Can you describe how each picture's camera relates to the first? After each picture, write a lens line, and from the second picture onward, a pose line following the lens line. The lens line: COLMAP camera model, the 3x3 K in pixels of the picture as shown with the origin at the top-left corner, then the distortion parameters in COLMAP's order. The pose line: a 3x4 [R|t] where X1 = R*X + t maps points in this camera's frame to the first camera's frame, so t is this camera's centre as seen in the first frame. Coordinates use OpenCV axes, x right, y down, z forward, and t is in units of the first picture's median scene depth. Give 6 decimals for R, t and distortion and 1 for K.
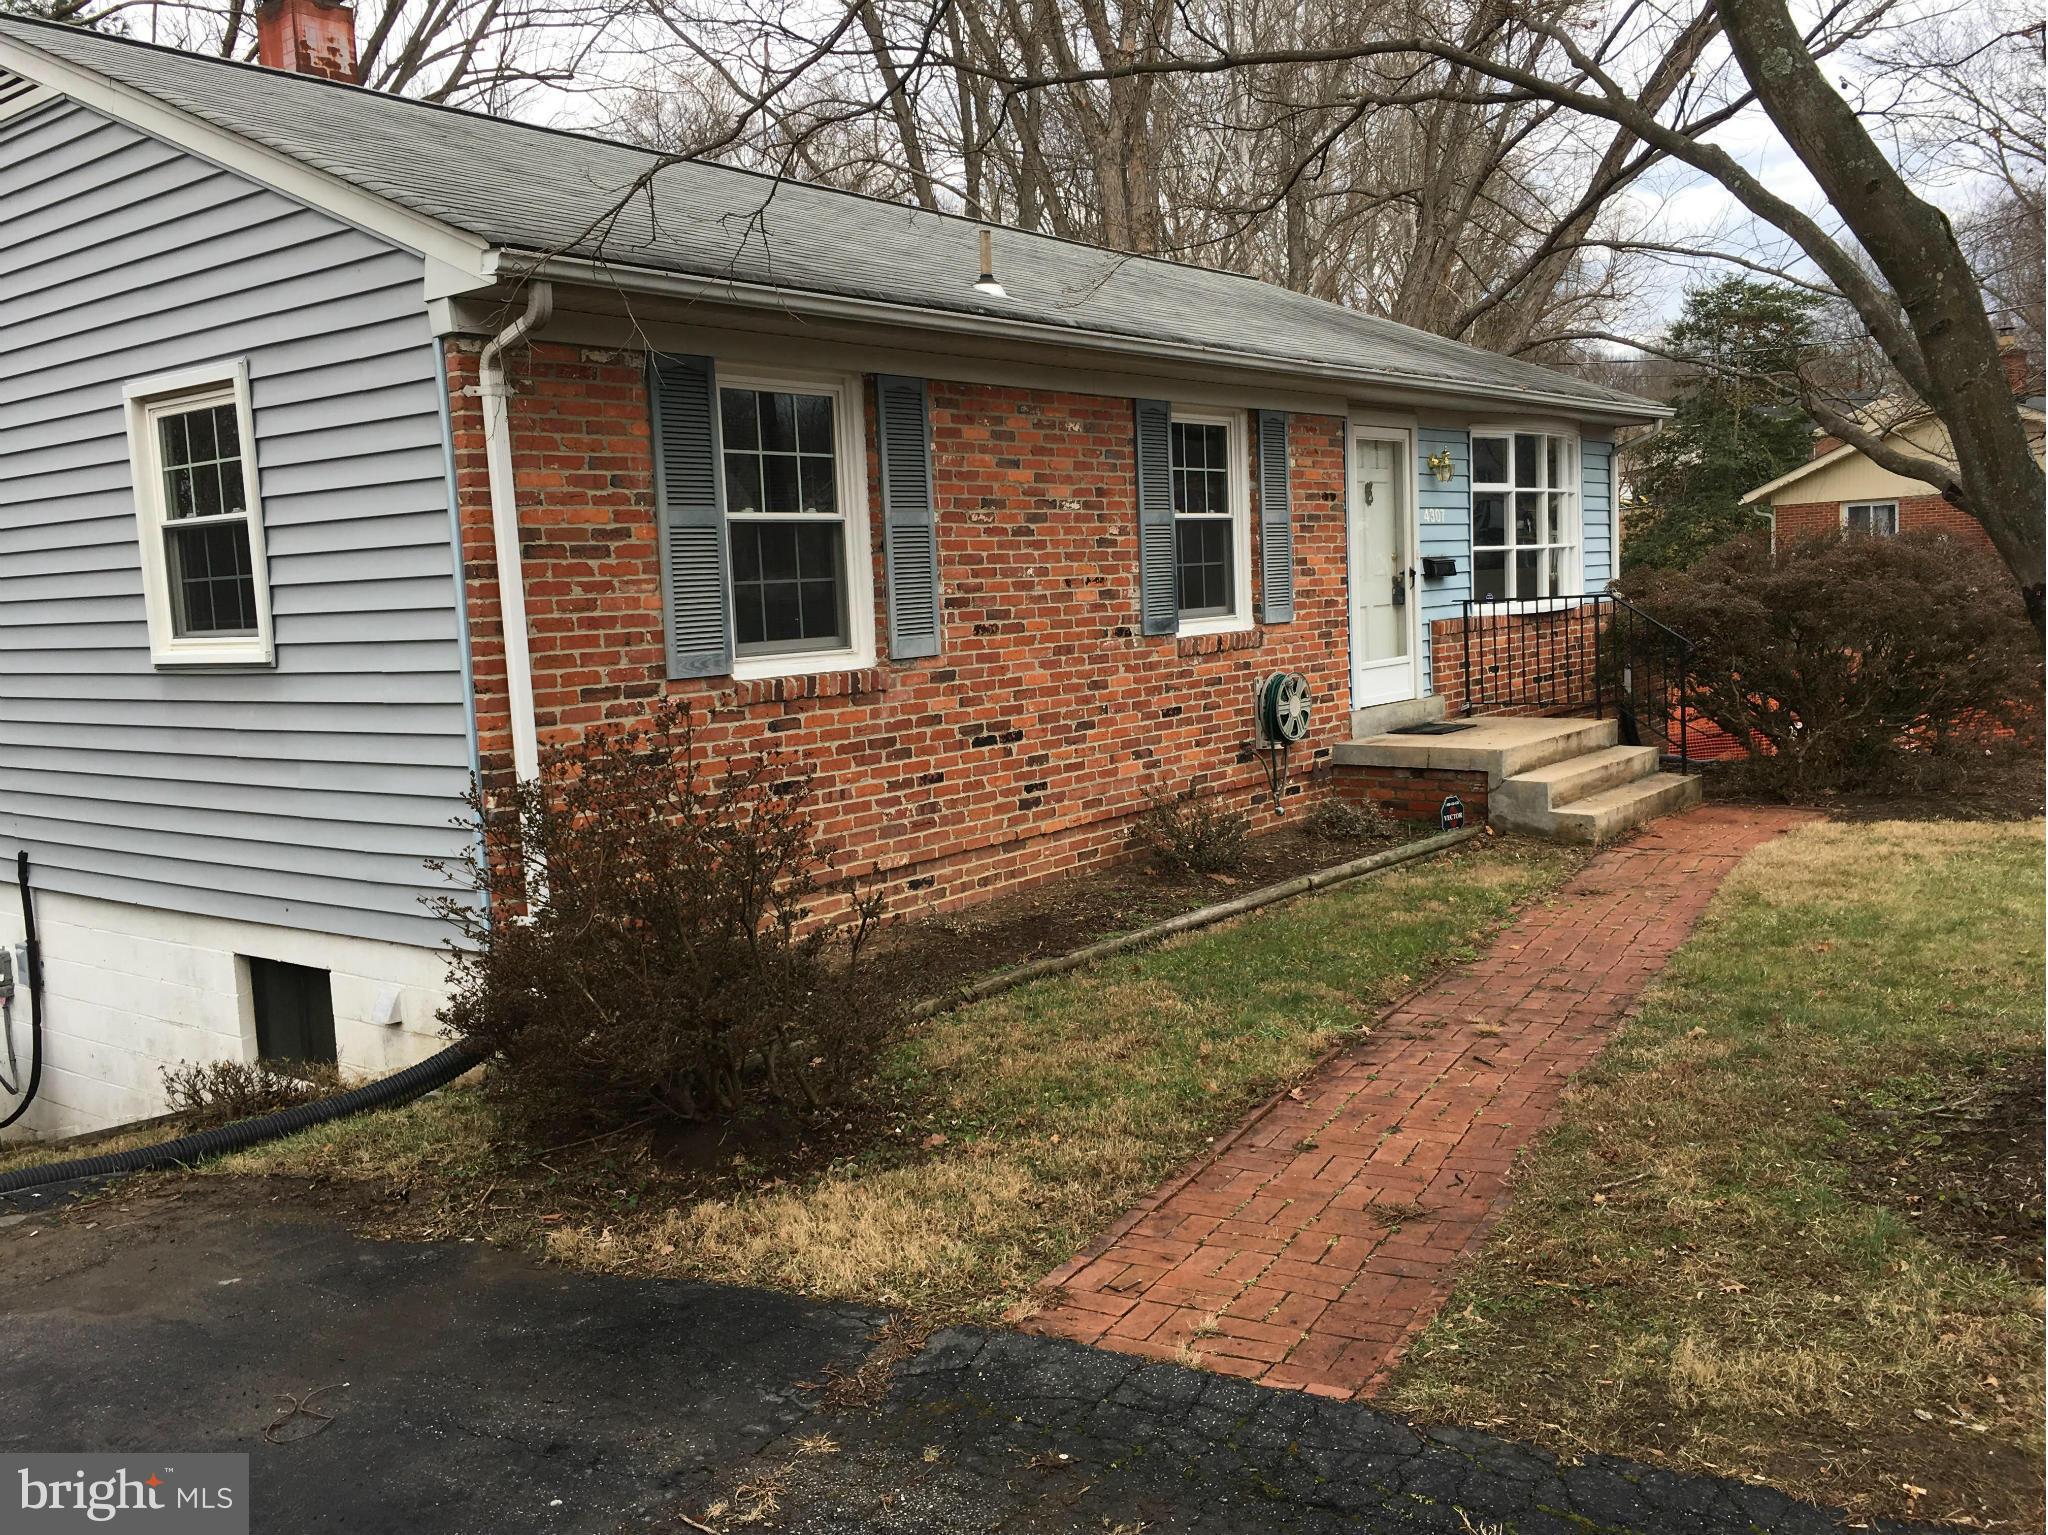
lens RADIAL K [[1746.6, 0, 1025.9], [0, 1746.6, 759.1], [0, 0, 1]] dist [0.064920, -0.078623]
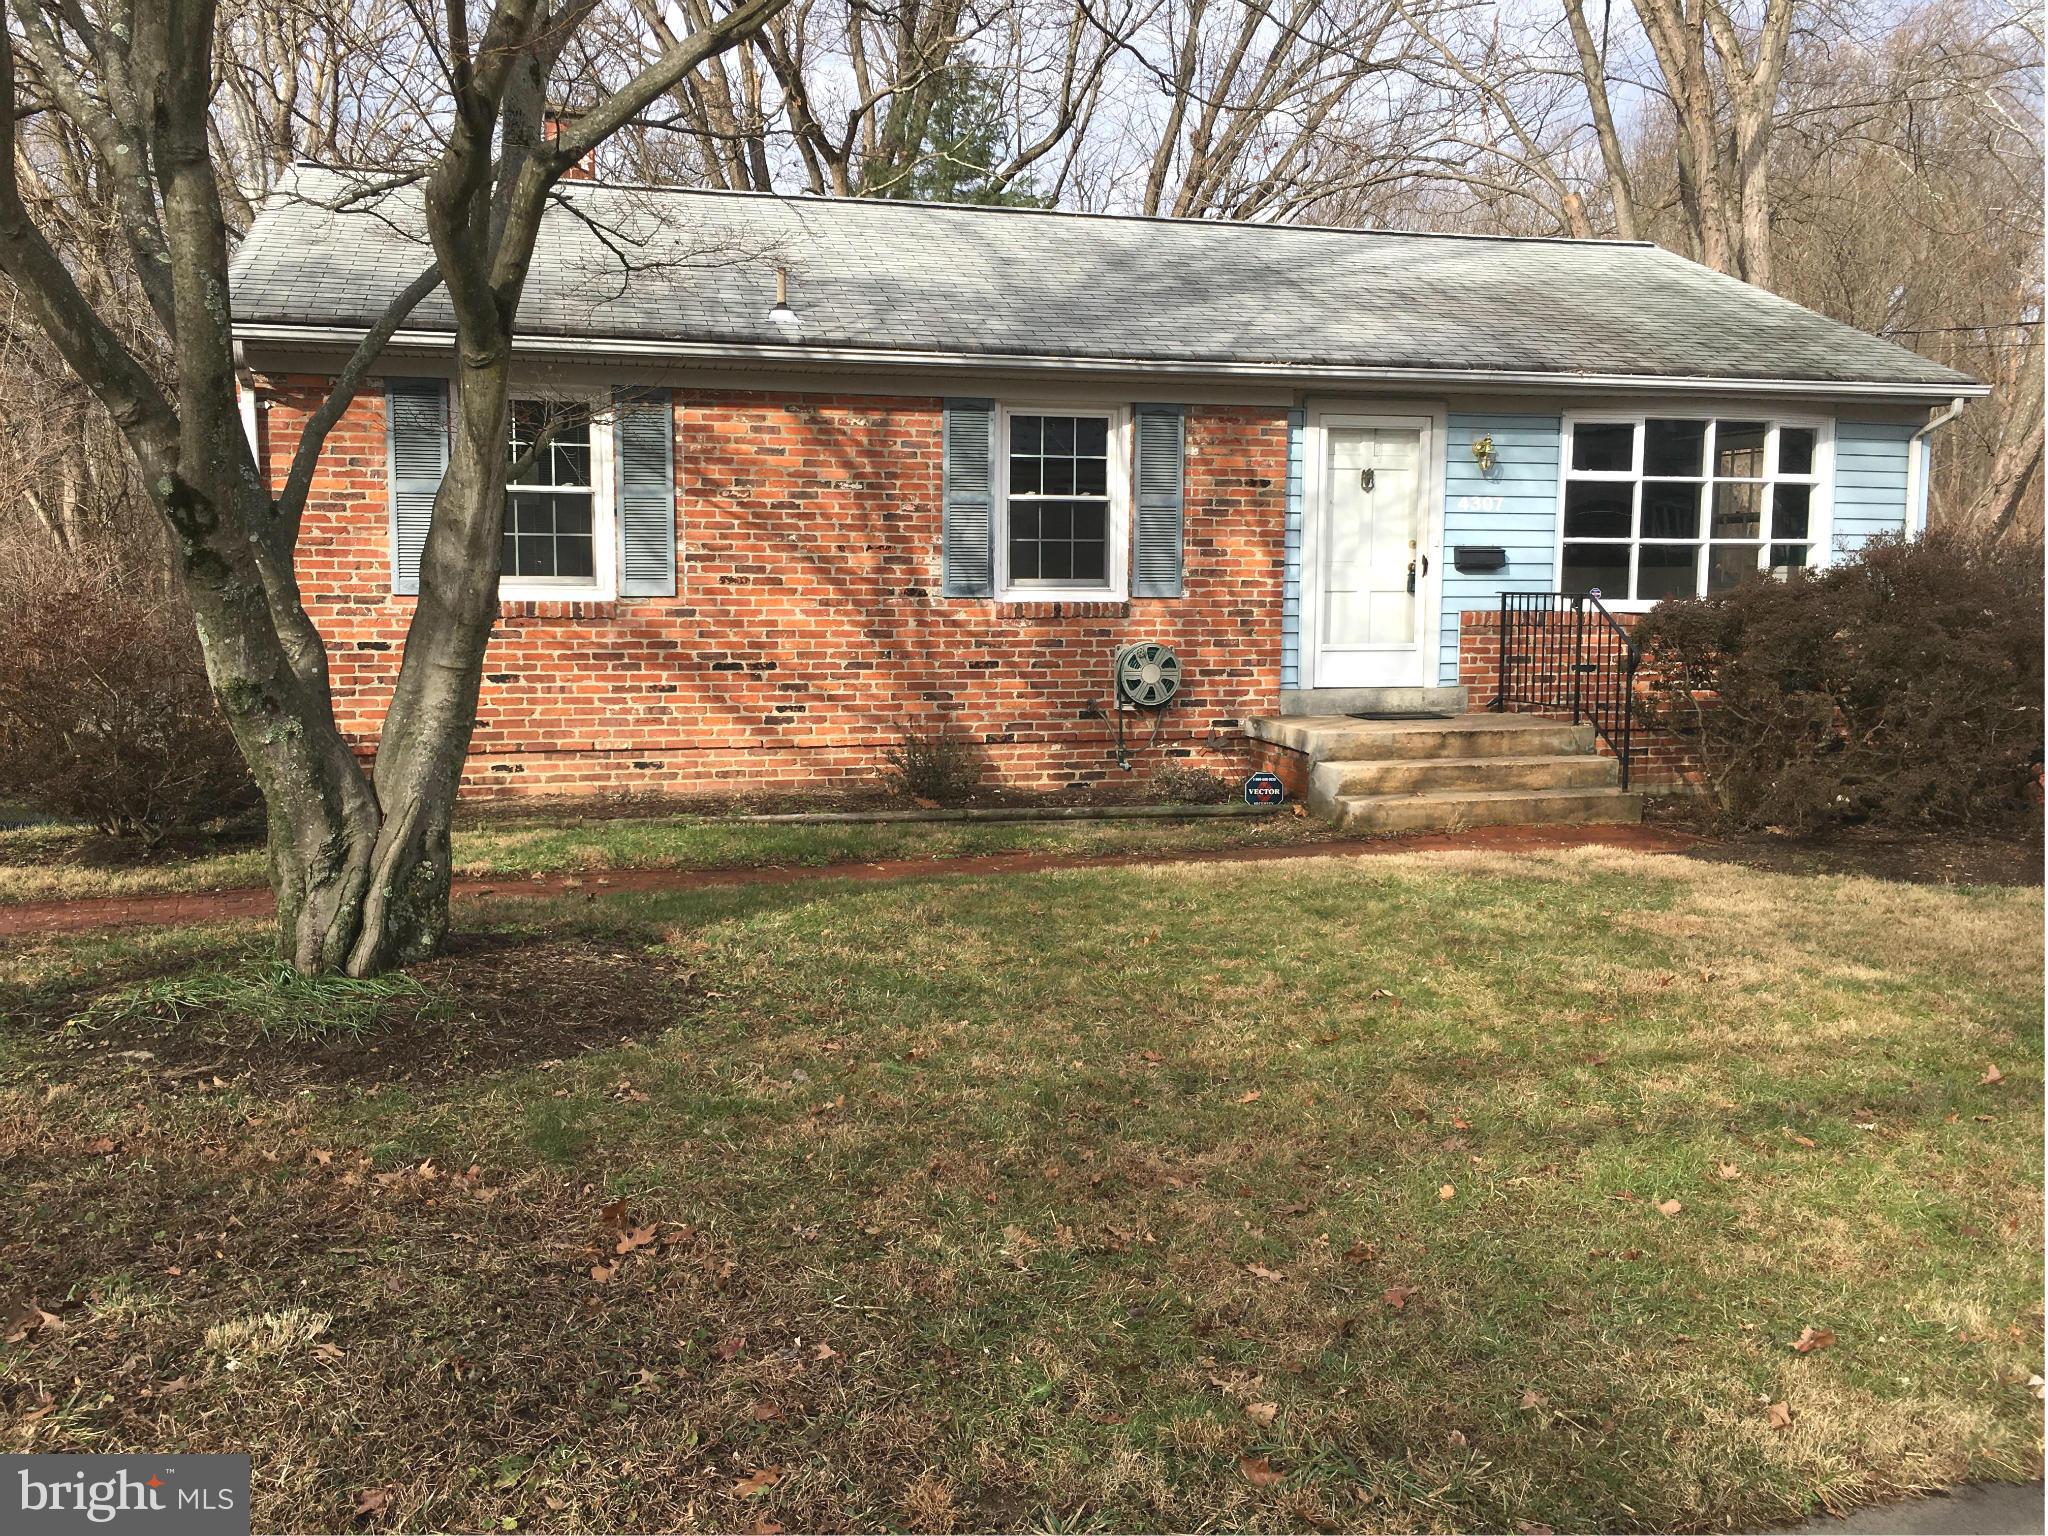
lens RADIAL K [[1746.6, 0, 1026.3], [0, 1746.6, 778.4], [0, 0, 1]] dist [0.064920, -0.078623]
pose [[0.794918, 0.110513, -0.596568, 0.933582], [-0.100143, 0.993684, 0.050639, -0.015439], [0.598396, 0.019488, 0.800964, 0.092739]]
